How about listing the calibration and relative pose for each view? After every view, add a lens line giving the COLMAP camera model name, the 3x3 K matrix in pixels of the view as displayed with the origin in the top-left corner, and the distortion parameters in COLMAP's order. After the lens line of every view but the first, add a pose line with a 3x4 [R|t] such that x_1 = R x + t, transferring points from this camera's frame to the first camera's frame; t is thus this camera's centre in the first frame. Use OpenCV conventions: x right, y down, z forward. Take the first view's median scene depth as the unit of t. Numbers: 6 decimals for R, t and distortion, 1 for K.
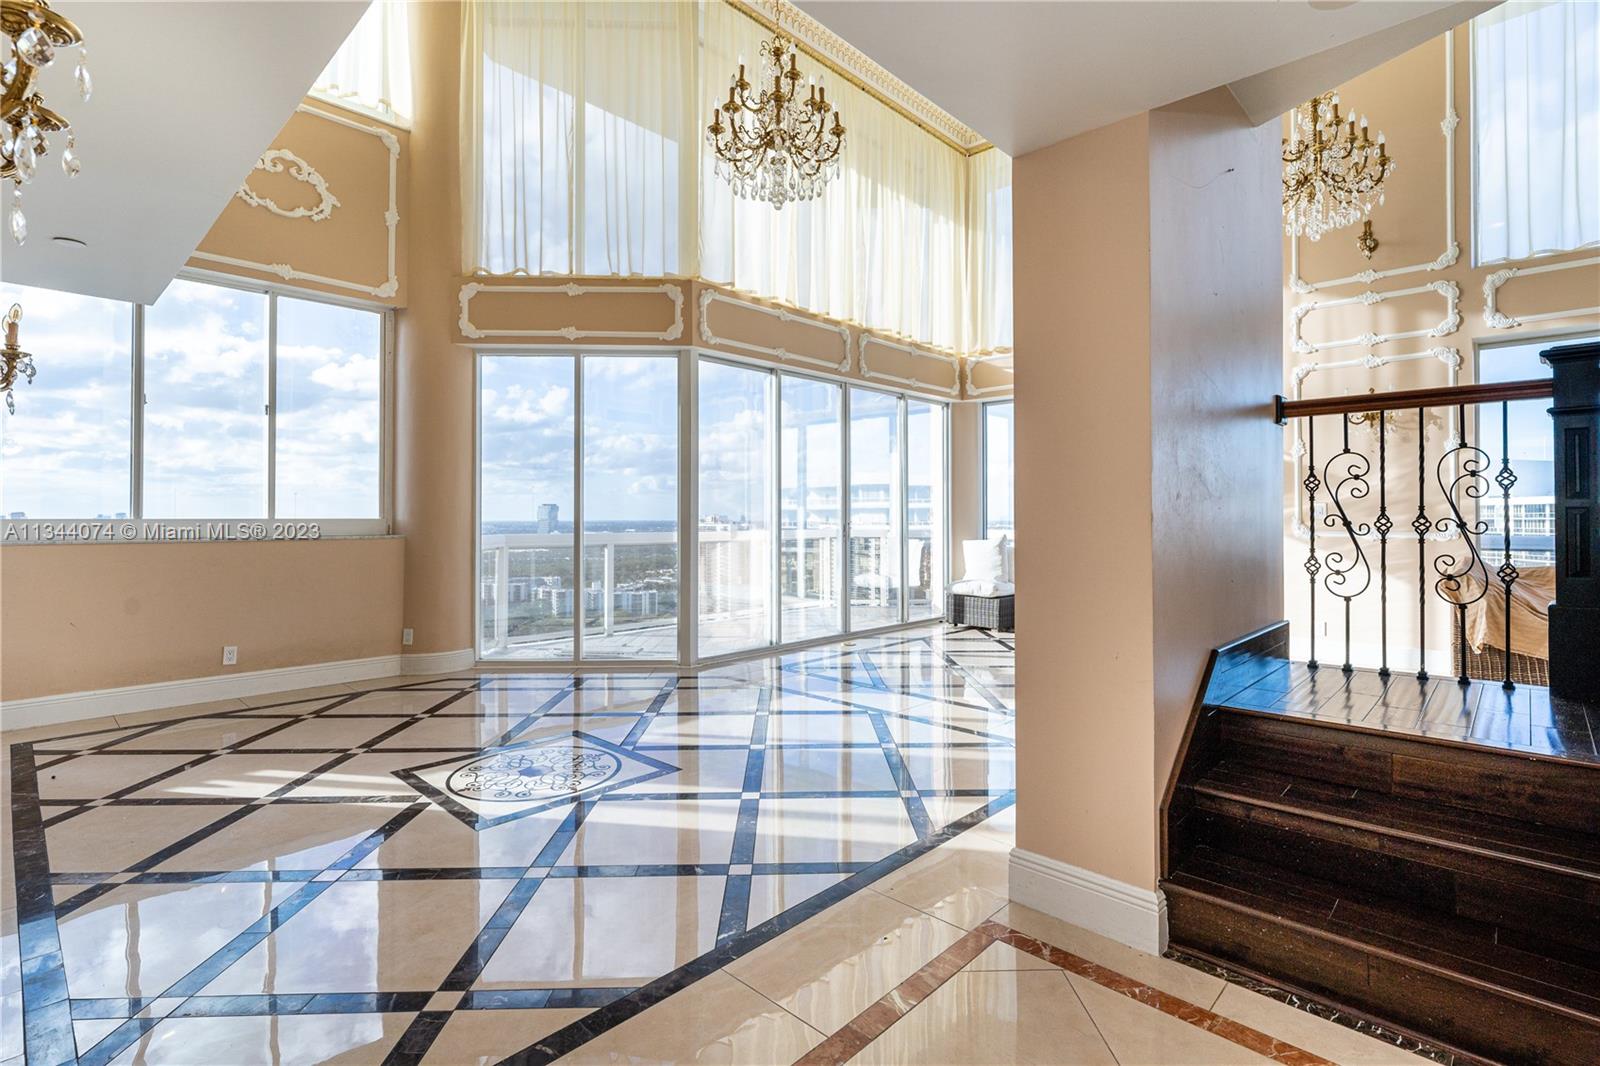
lens RADIAL K [[759.4, 0, 803.2], [0, 759.4, 507.4], [0, 0, 1]] dist [0.000864, -0.000623]
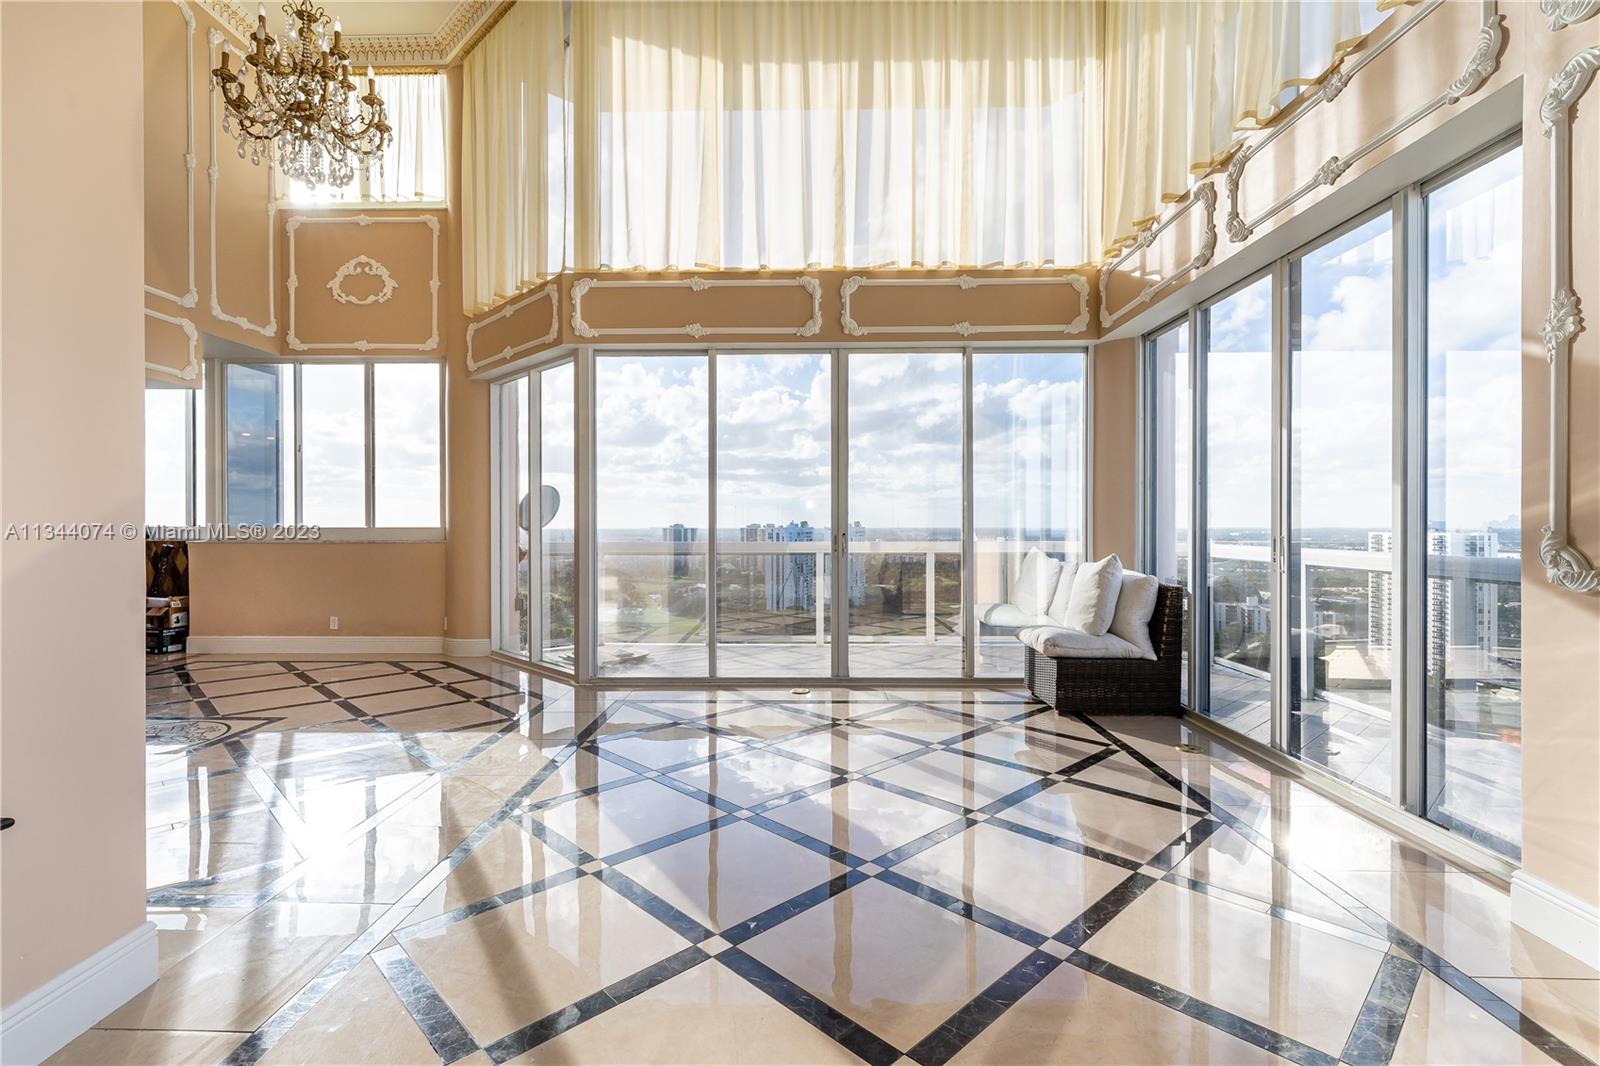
lens RADIAL K [[747.1, 0, 787.2], [0, 747.1, 530.7], [0, 0, 1]] dist [0.001776, -0.000076]
pose [[0.675244, 0.003997, -0.737583, 0.743097], [0.011742, 0.999800, 0.016168, 0.007235], [0.737501, -0.019579, 0.675063, 0.588769]]
